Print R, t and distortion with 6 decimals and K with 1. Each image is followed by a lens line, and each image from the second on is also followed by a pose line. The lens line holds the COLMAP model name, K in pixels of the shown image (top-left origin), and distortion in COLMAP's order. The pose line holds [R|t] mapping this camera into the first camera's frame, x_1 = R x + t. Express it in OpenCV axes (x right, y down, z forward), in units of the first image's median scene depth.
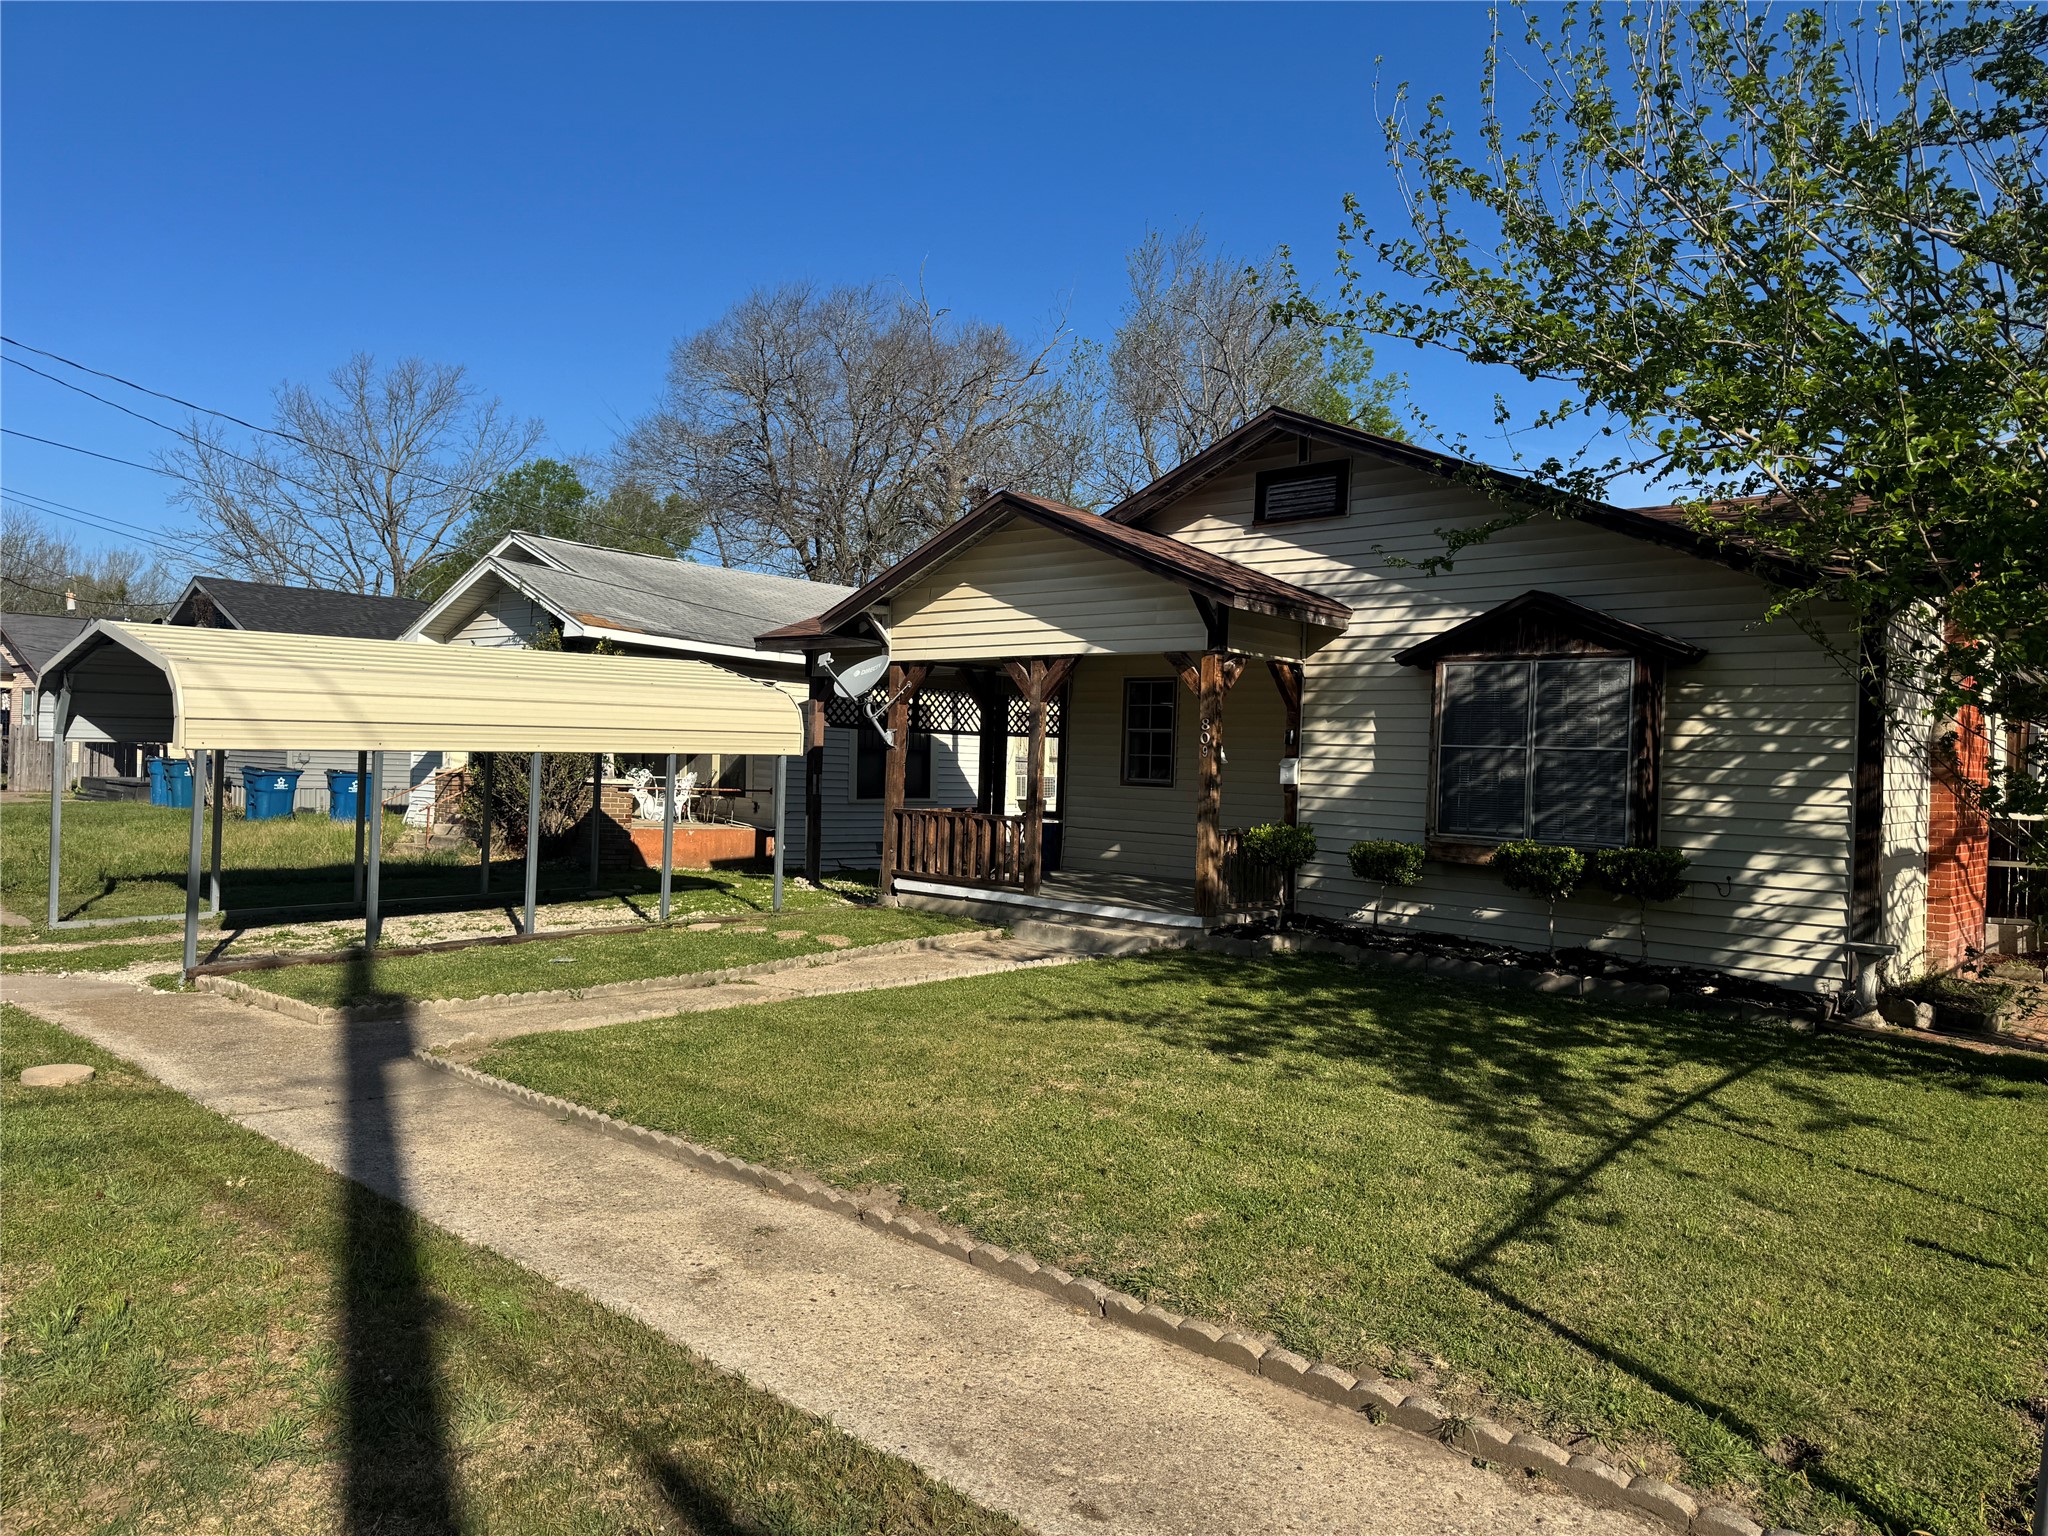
lens RADIAL K [[1448.2, 0, 1019.5], [0, 1448.2, 802.2], [0, 0, 1]] dist [-0.001349, -0.000899]
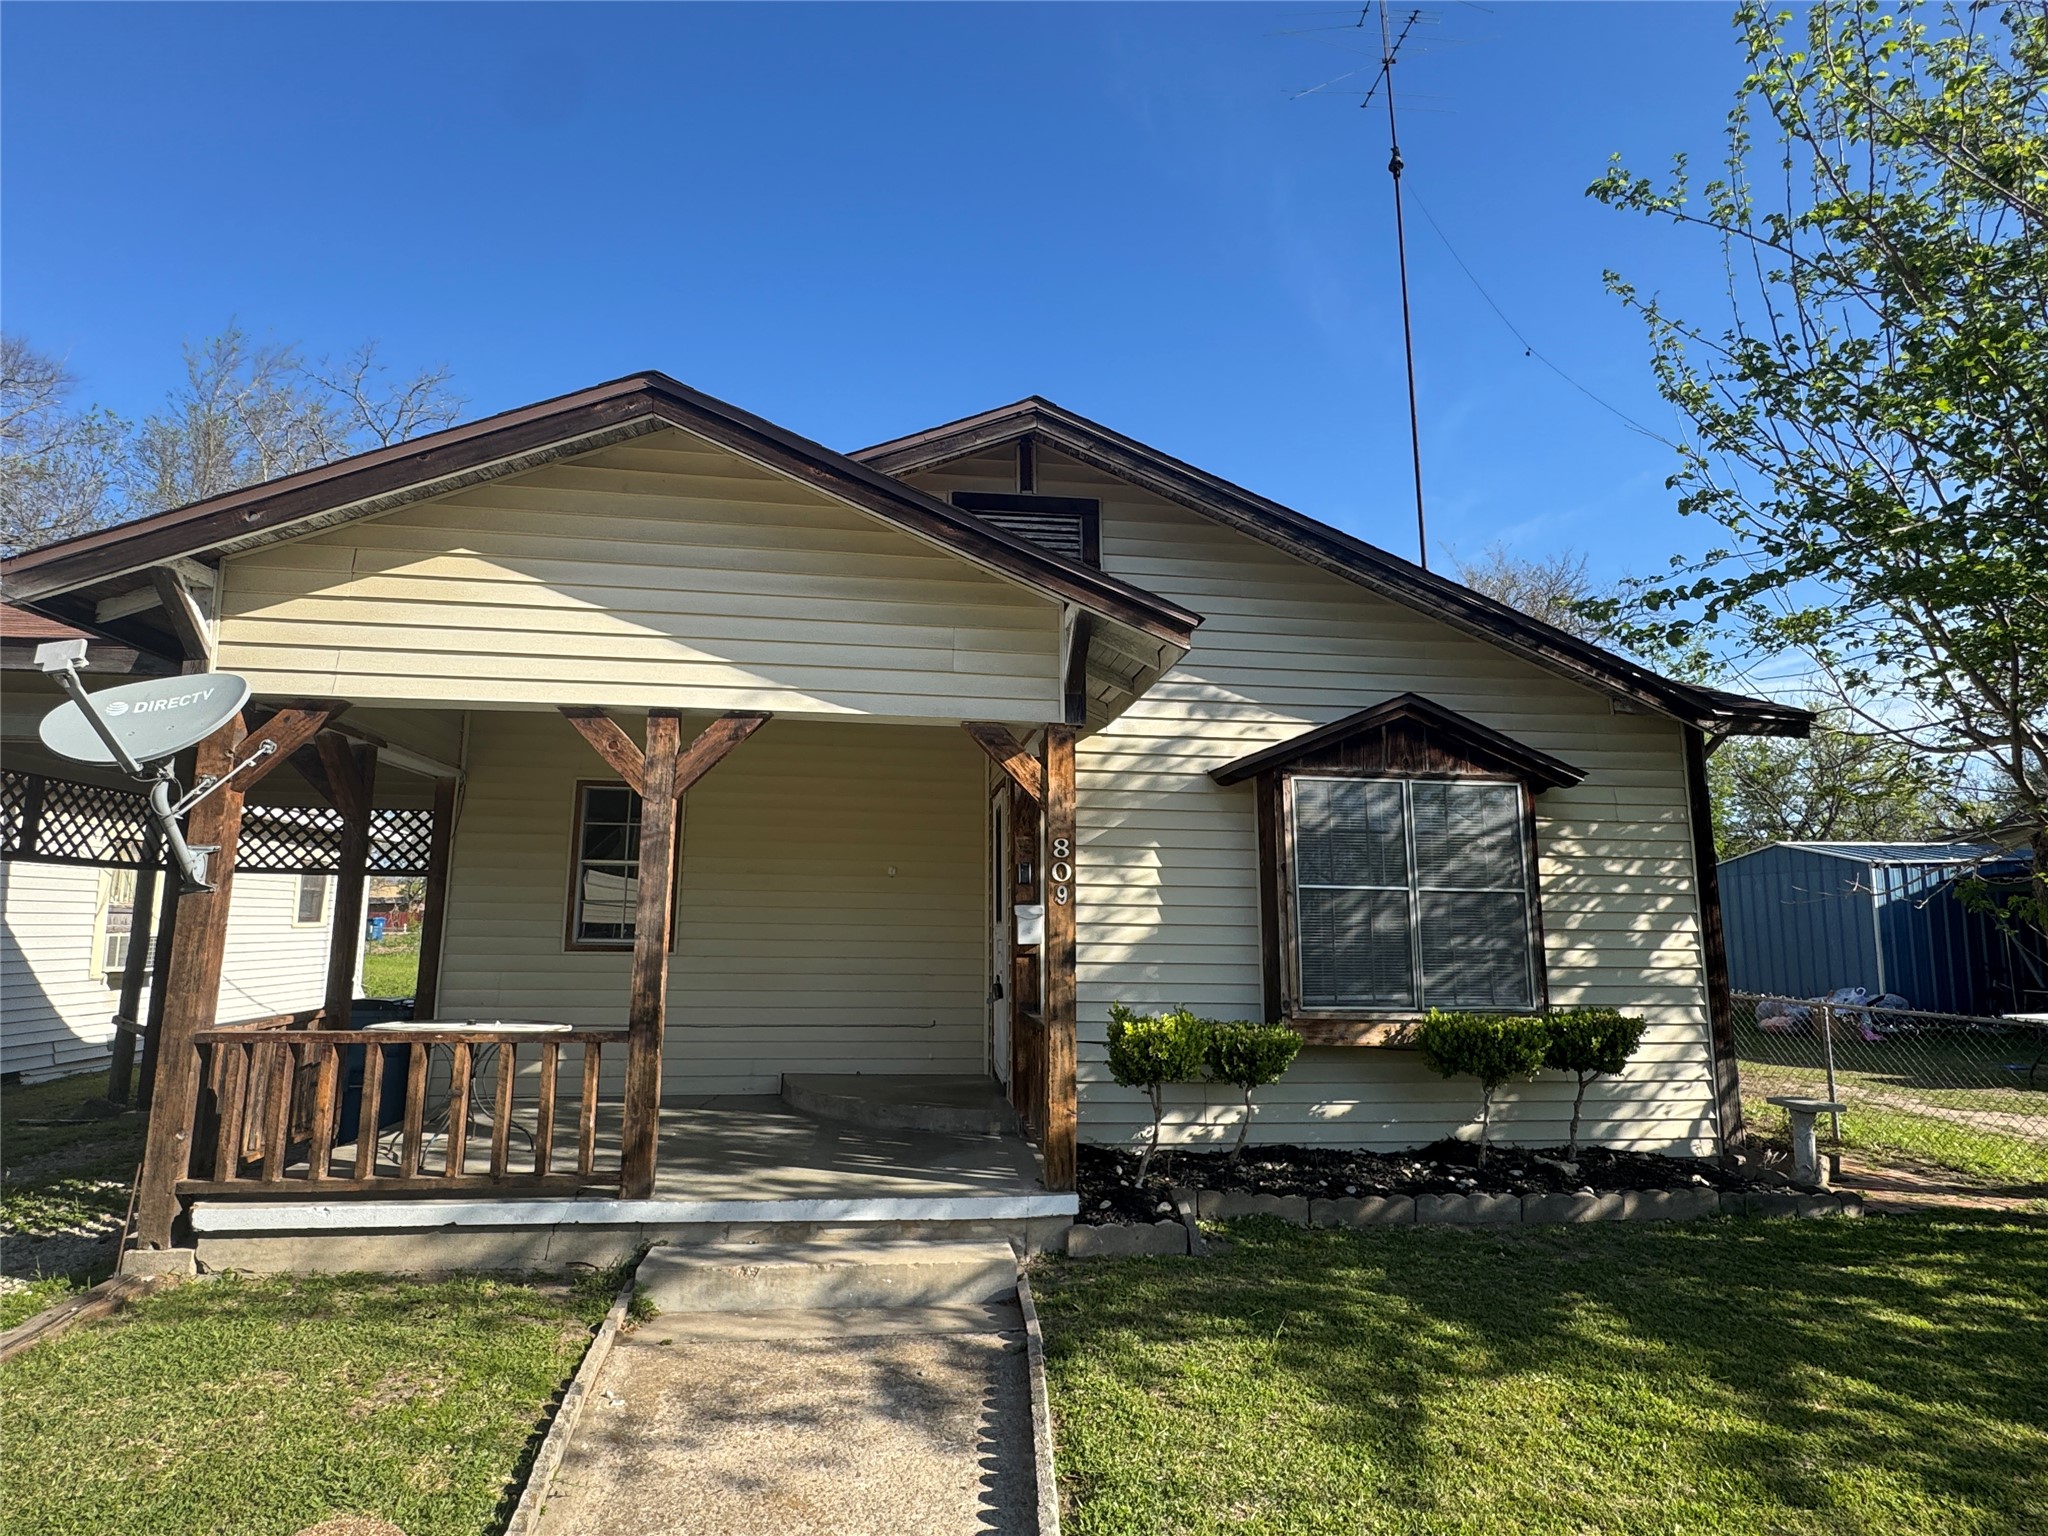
lens RADIAL K [[1017.1, 0, 1024.0], [0, 1017.1, 768.0], [0, 0, 1]] dist [-0.017113, -0.000963]
pose [[0.644791, 0.095078, 0.758423, -0.210224], [0.029615, 0.988381, -0.149084, -0.026776], [-0.763785, 0.118589, 0.634483, 0.807708]]
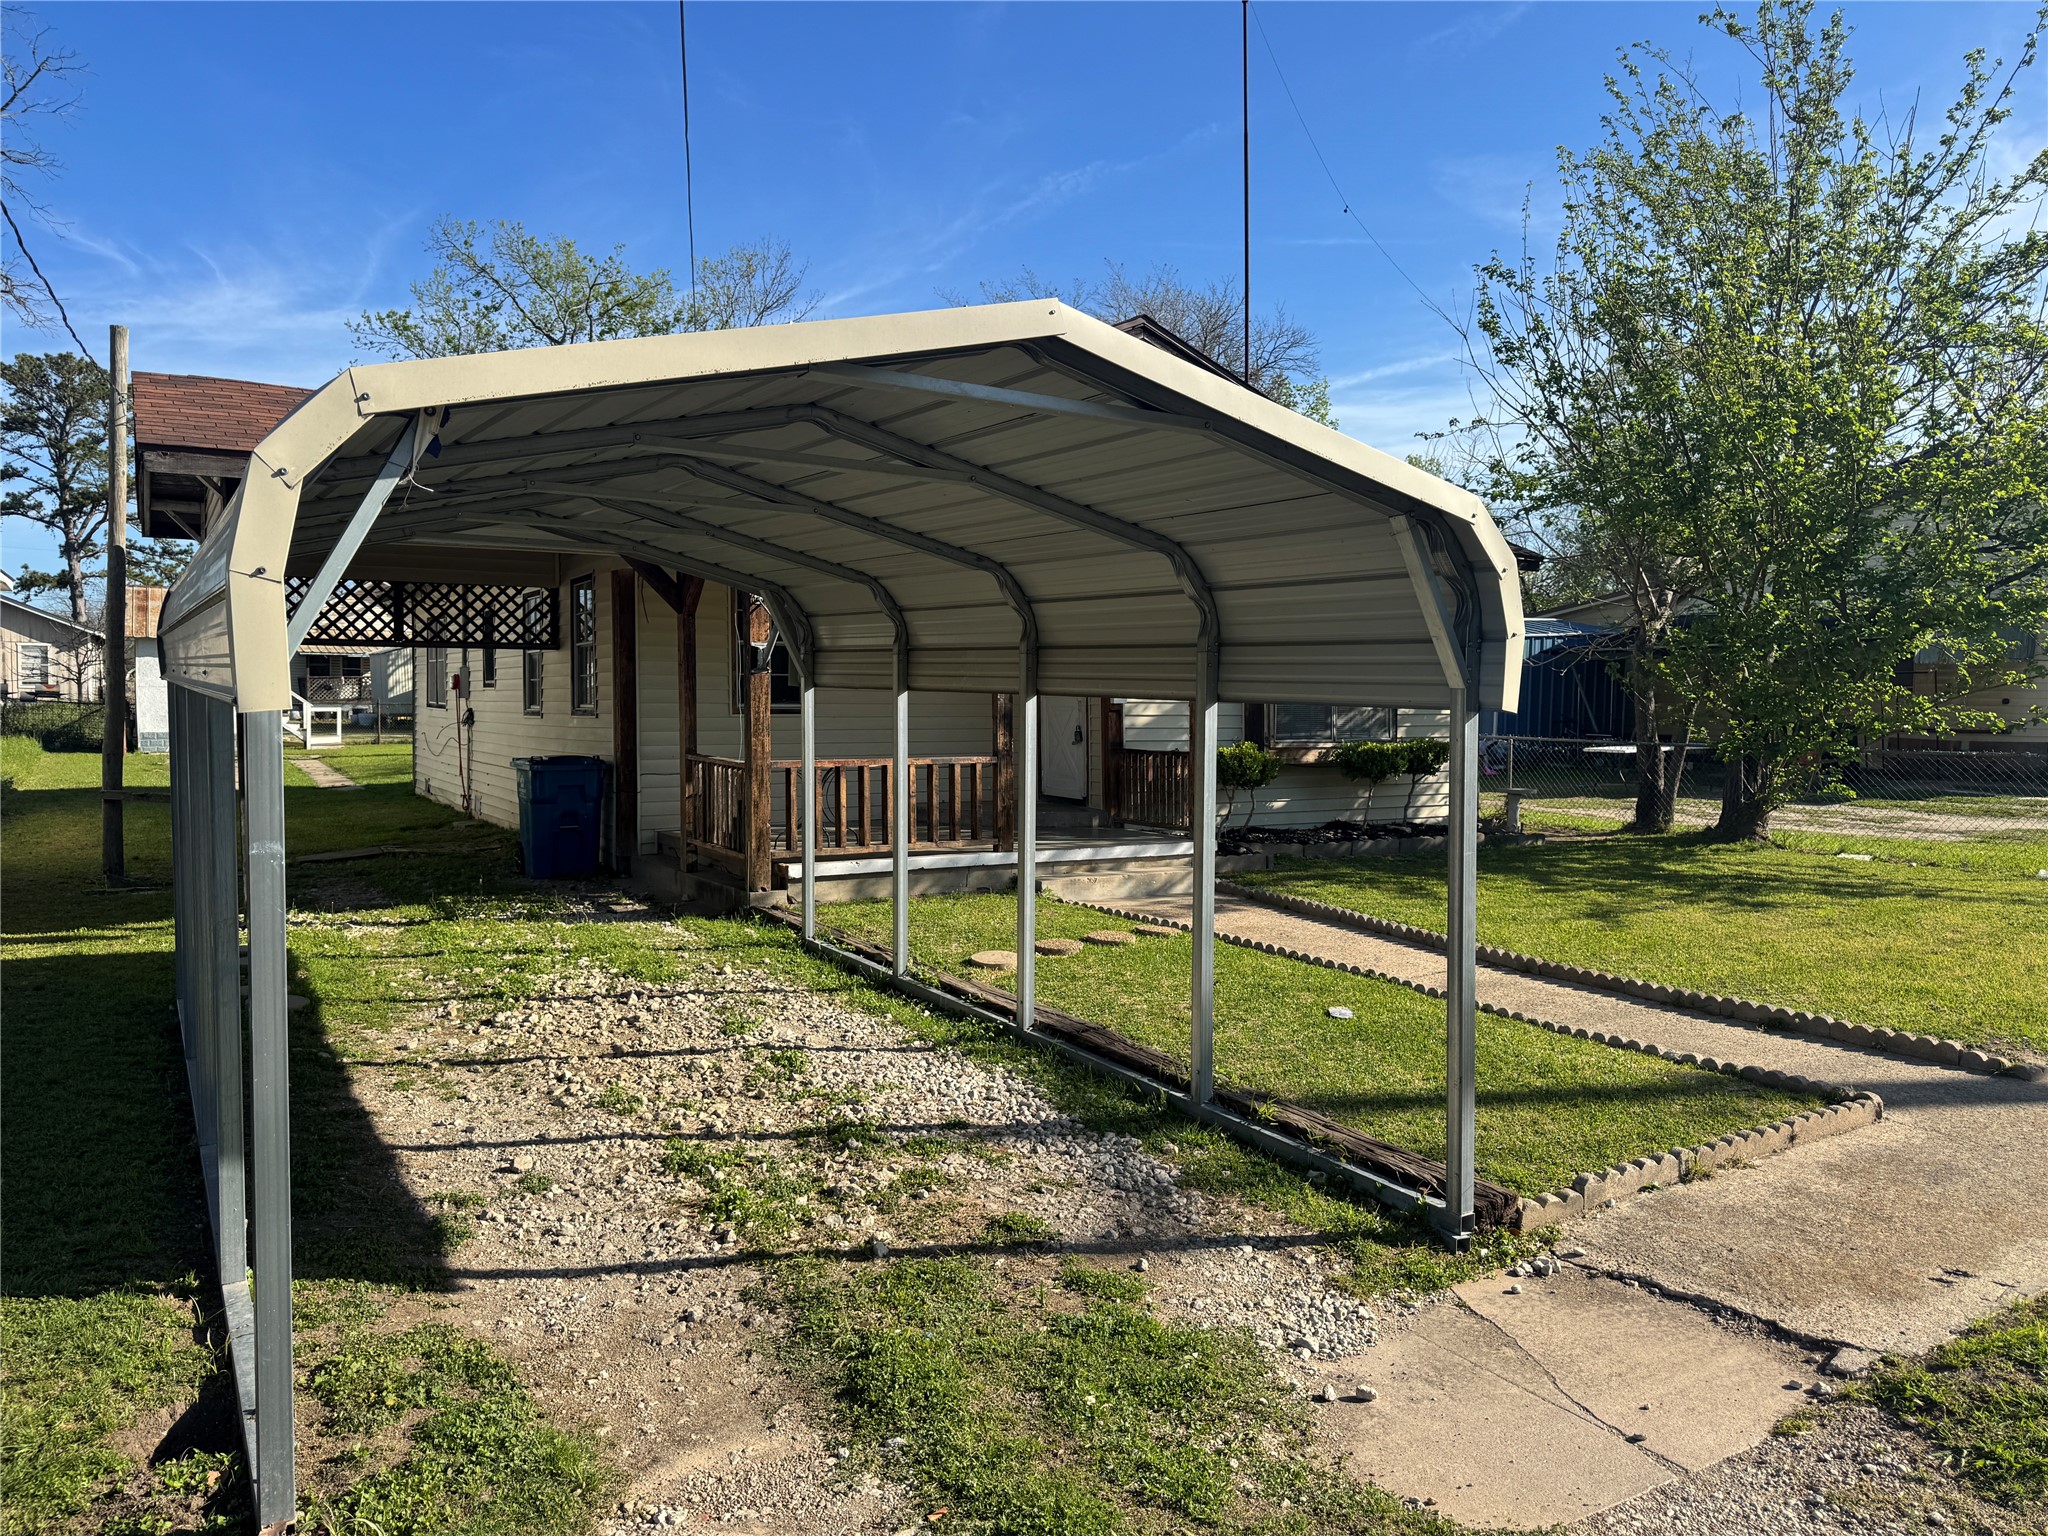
lens RADIAL K [[1426.8, 0, 1048.2], [0, 1426.8, 773.7], [0, 0, 1]] dist [-0.009354, -0.001129]
pose [[0.270695, -0.085056, 0.958900, -0.897003], [0.031116, 0.996342, 0.079593, -0.050005], [-0.962162, 0.008291, 0.272351, 0.908151]]
